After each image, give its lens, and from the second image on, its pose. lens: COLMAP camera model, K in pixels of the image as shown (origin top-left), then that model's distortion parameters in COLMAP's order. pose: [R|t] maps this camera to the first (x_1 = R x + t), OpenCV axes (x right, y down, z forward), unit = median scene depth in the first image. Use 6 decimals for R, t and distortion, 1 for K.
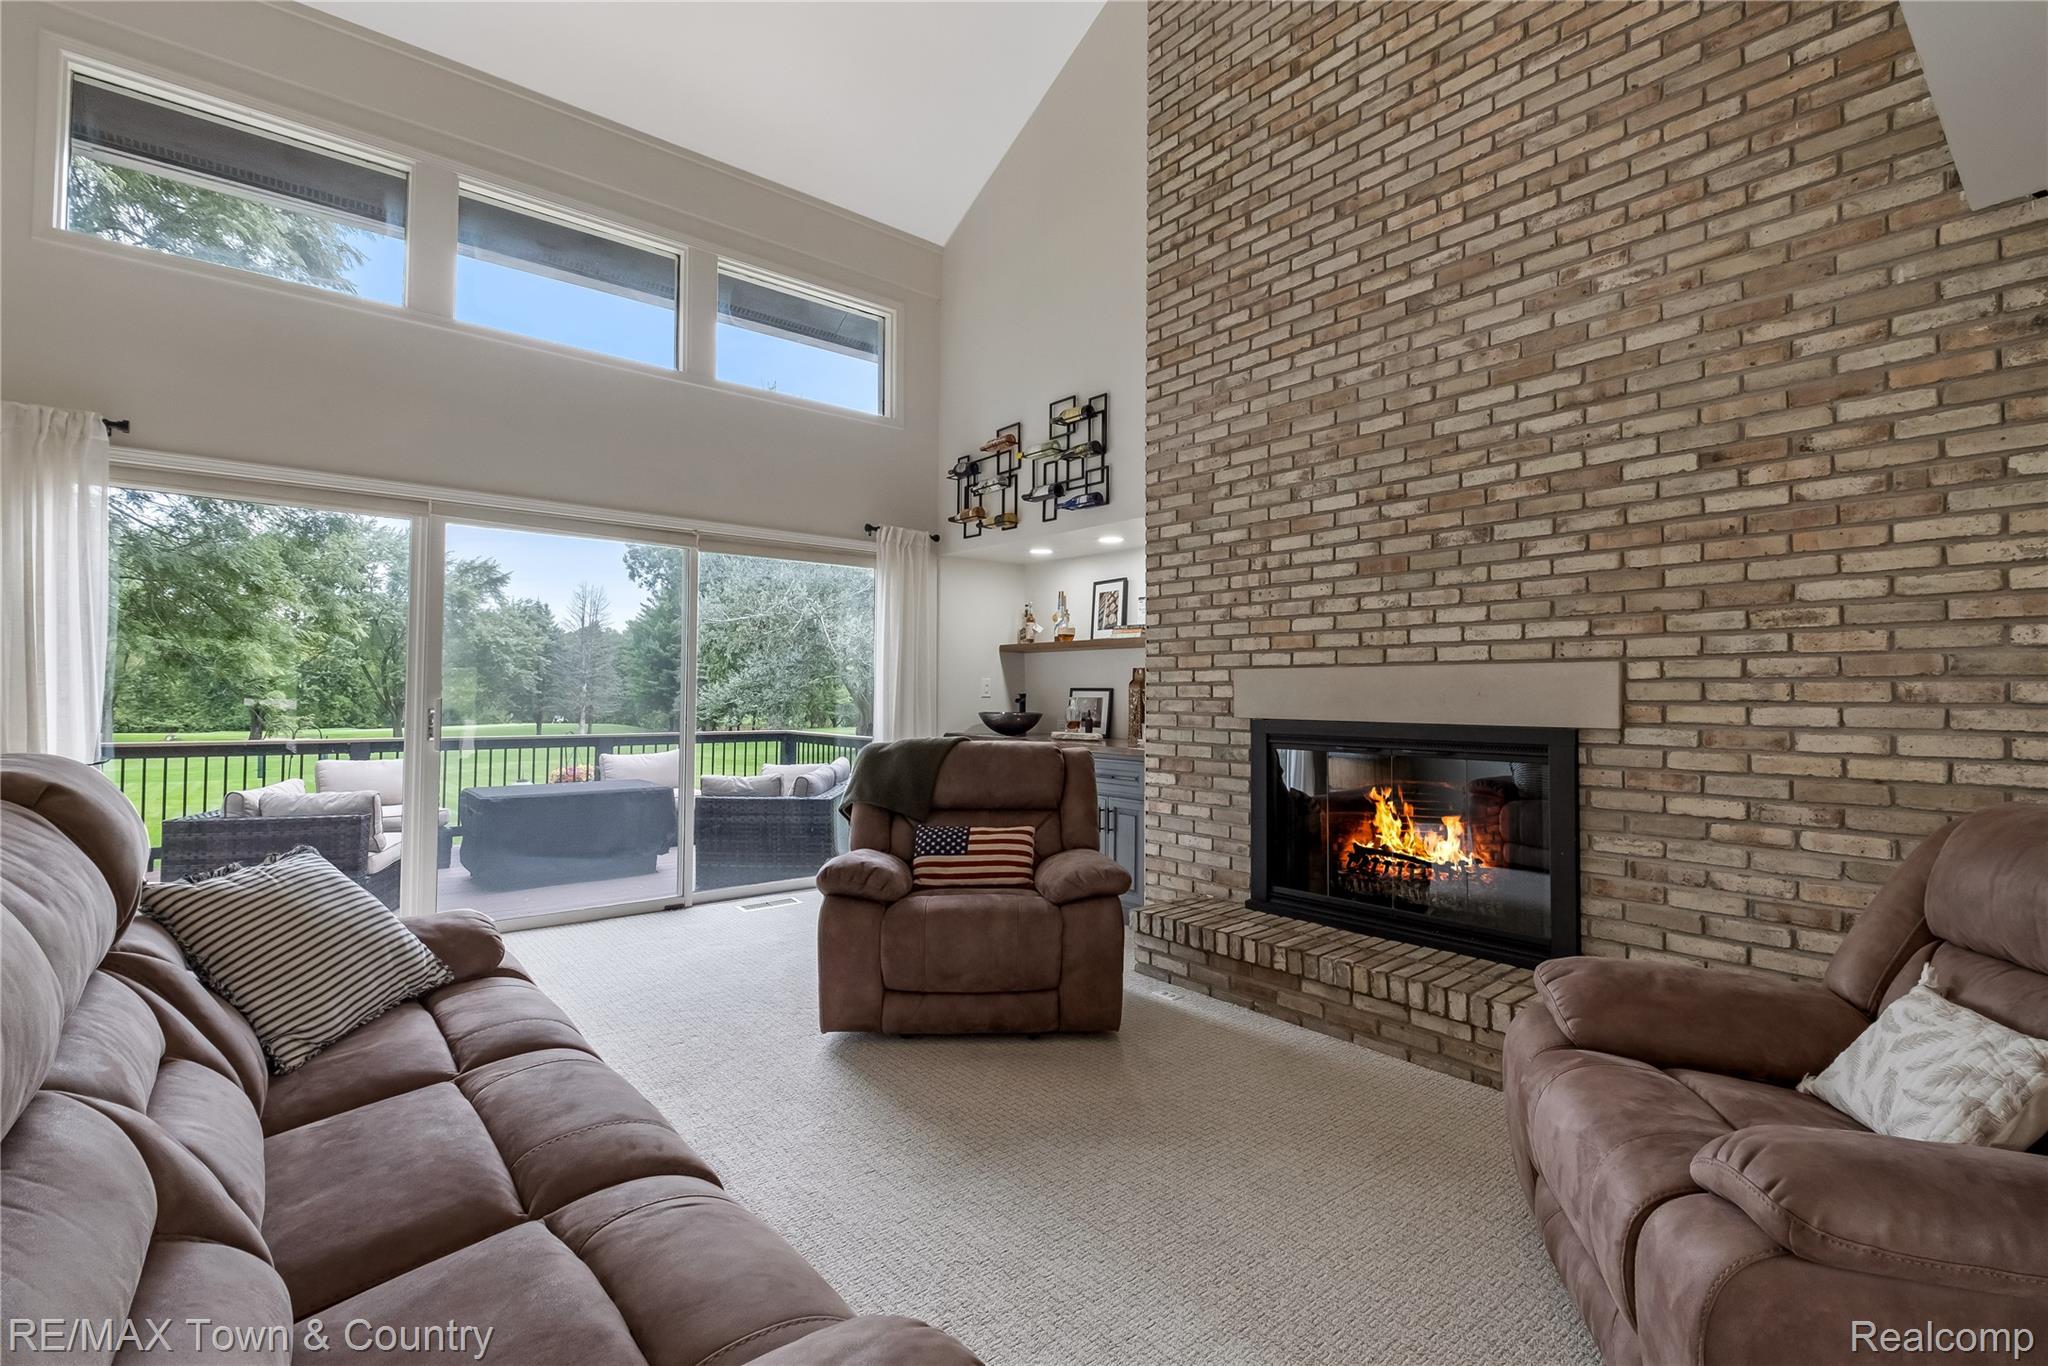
lens RADIAL K [[934.9, 0, 1031.7], [0, 934.9, 676.7], [0, 0, 1]] dist [-0.000052, -0.003594]
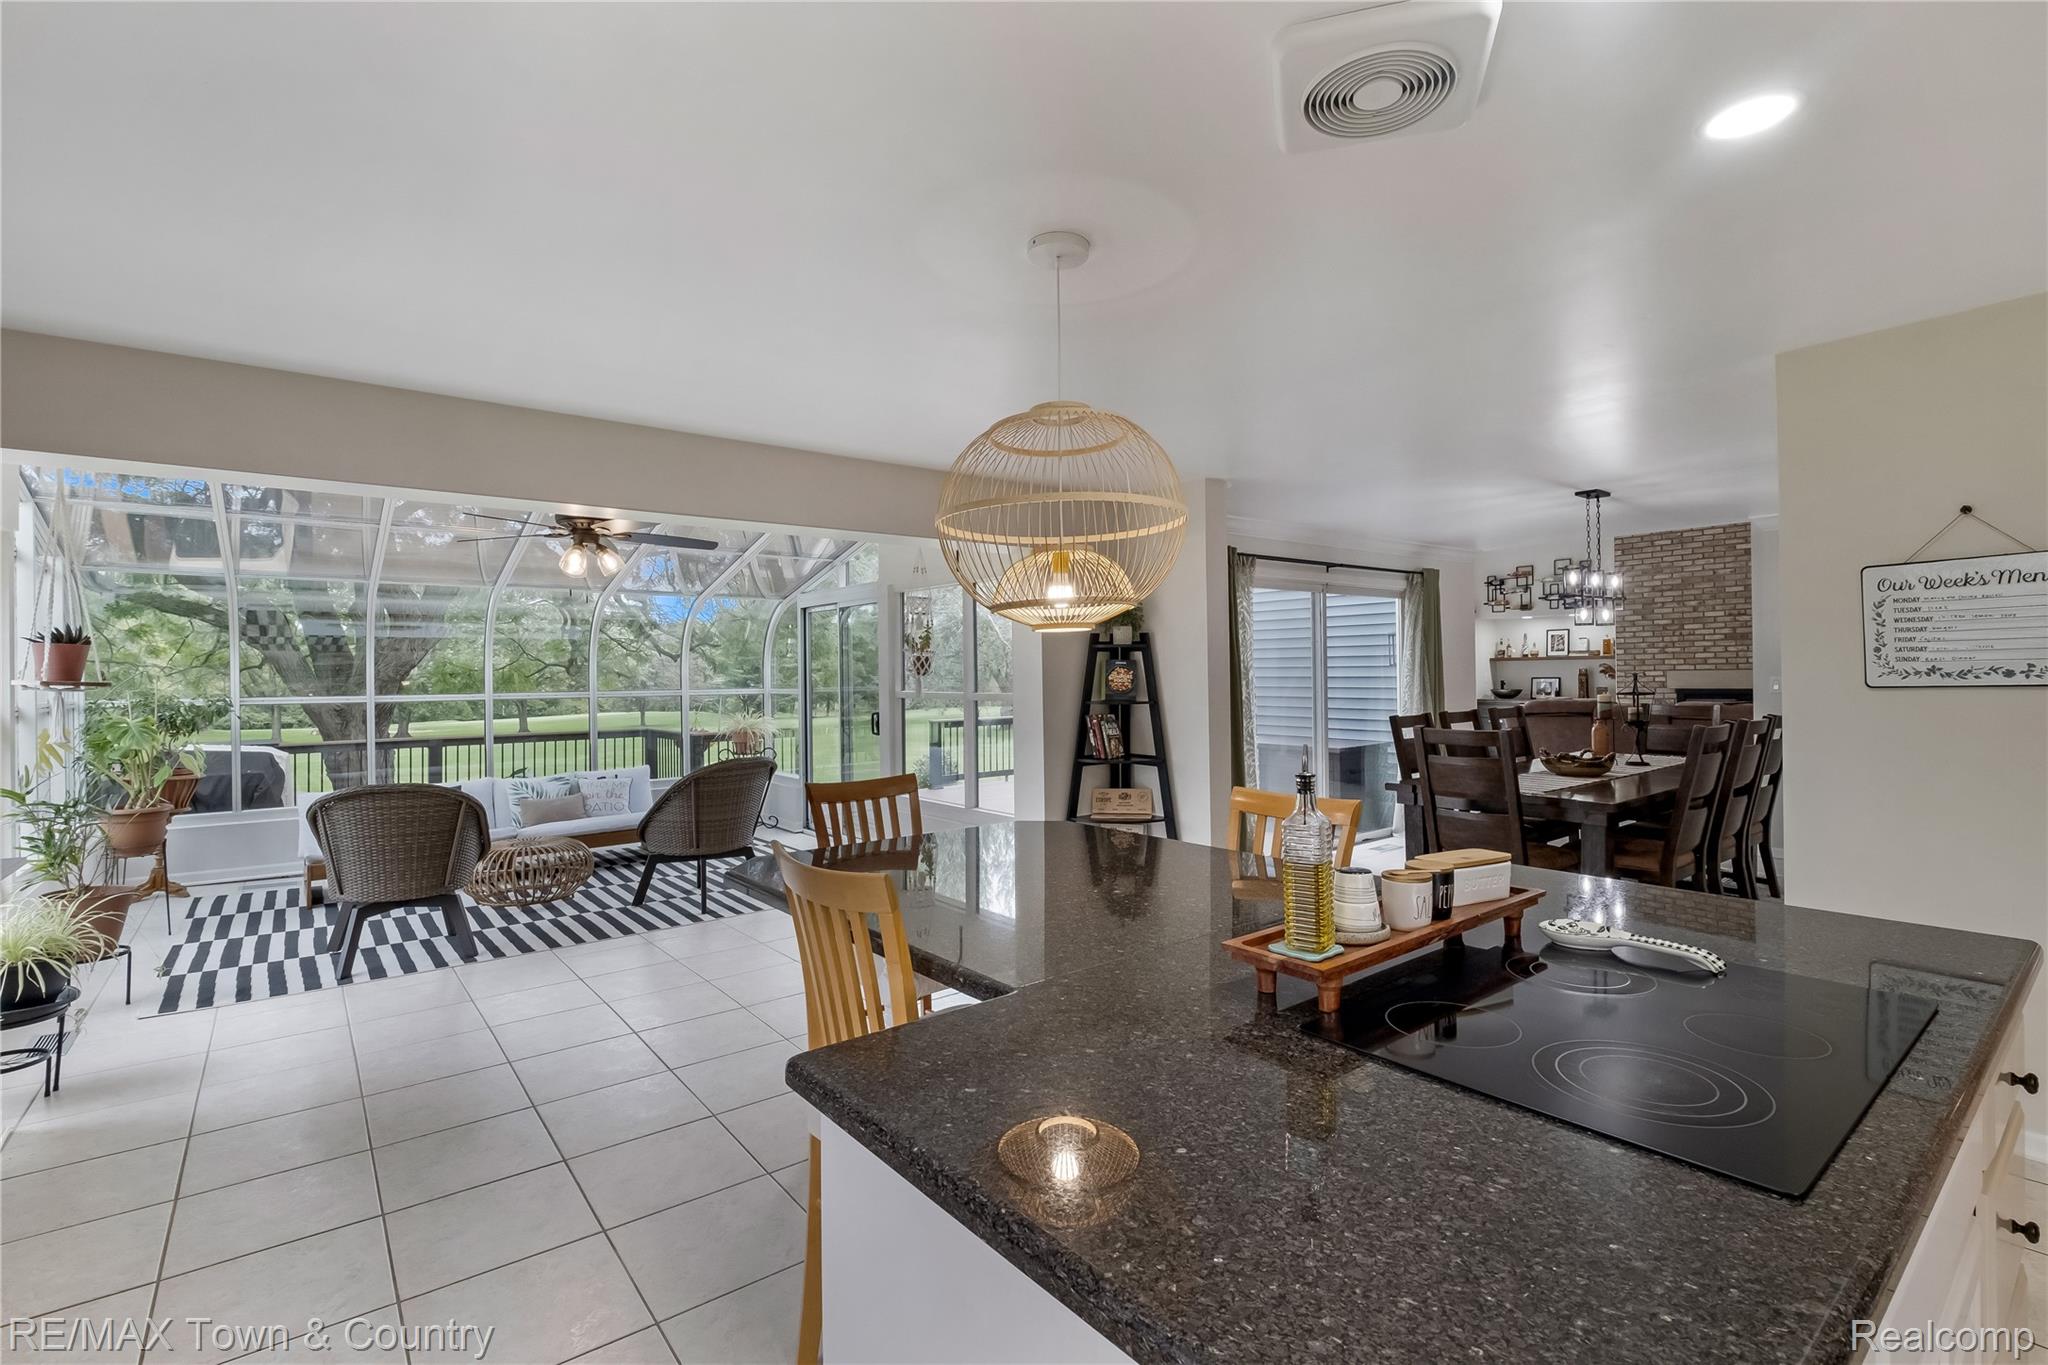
lens RADIAL K [[934.9, 0, 1024.9], [0, 934.9, 672.0], [0, 0, 1]] dist [-0.000052, -0.003594]
pose [[0.999646, -0.018128, -0.019458, -1.969885], [0.018365, 0.999759, 0.012047, -0.087630], [0.019235, -0.012400, 0.999738, -2.173842]]
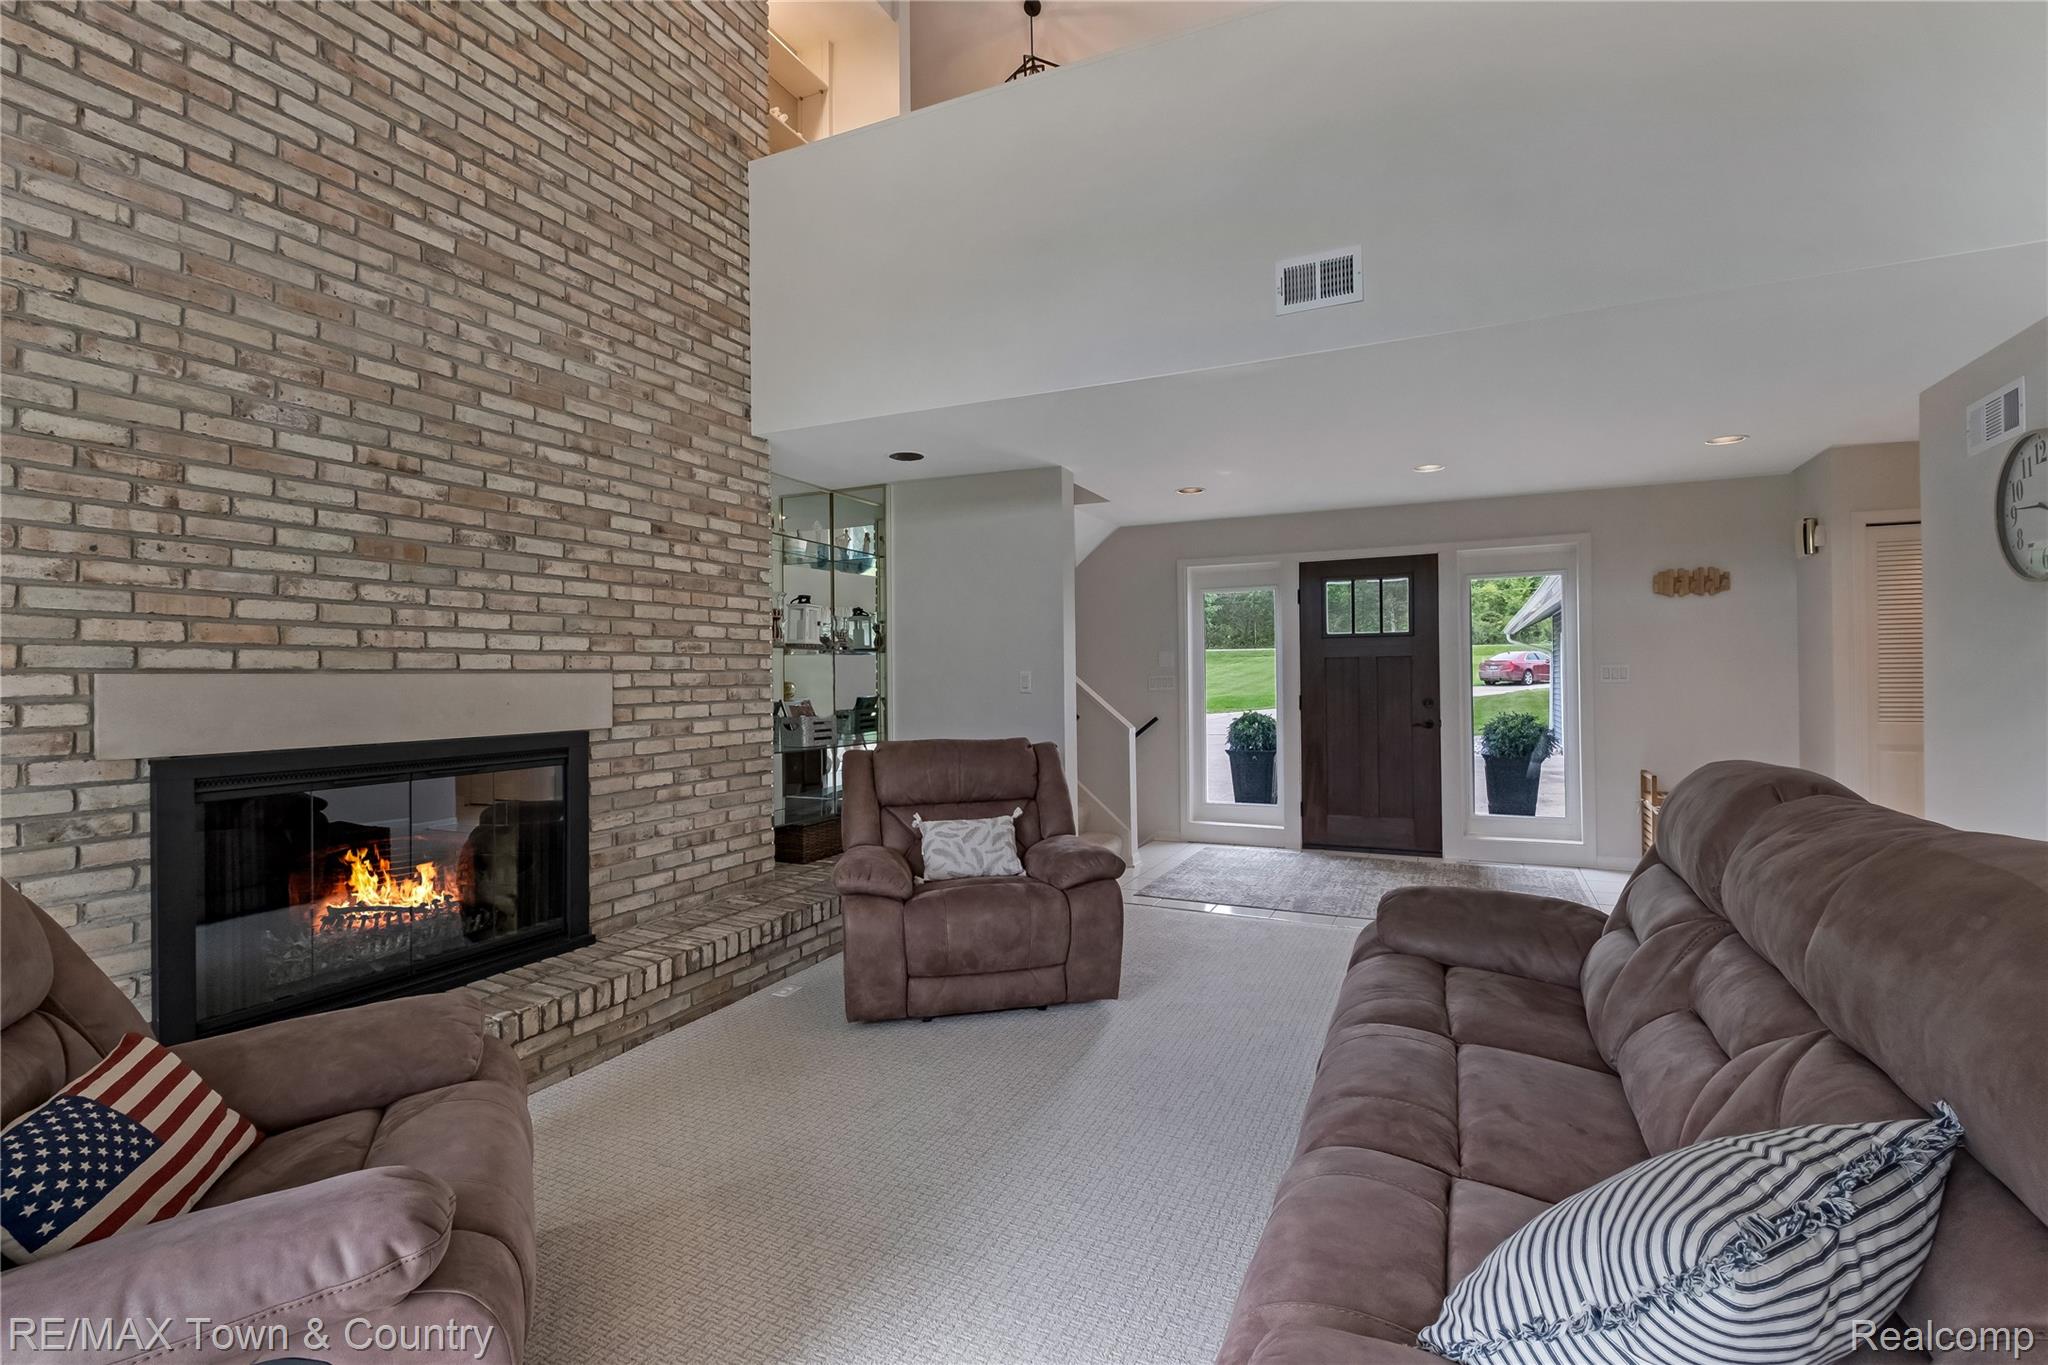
lens RADIAL K [[934.9, 0, 1027.4], [0, 934.9, 679.6], [0, 0, 1]] dist [-0.000052, -0.003594]
pose [[-0.434074, -0.002721, 0.900873, -0.631016], [-0.007128, 0.999975, -0.000414, -0.010007], [-0.900849, -0.006601, -0.434083, 0.905250]]
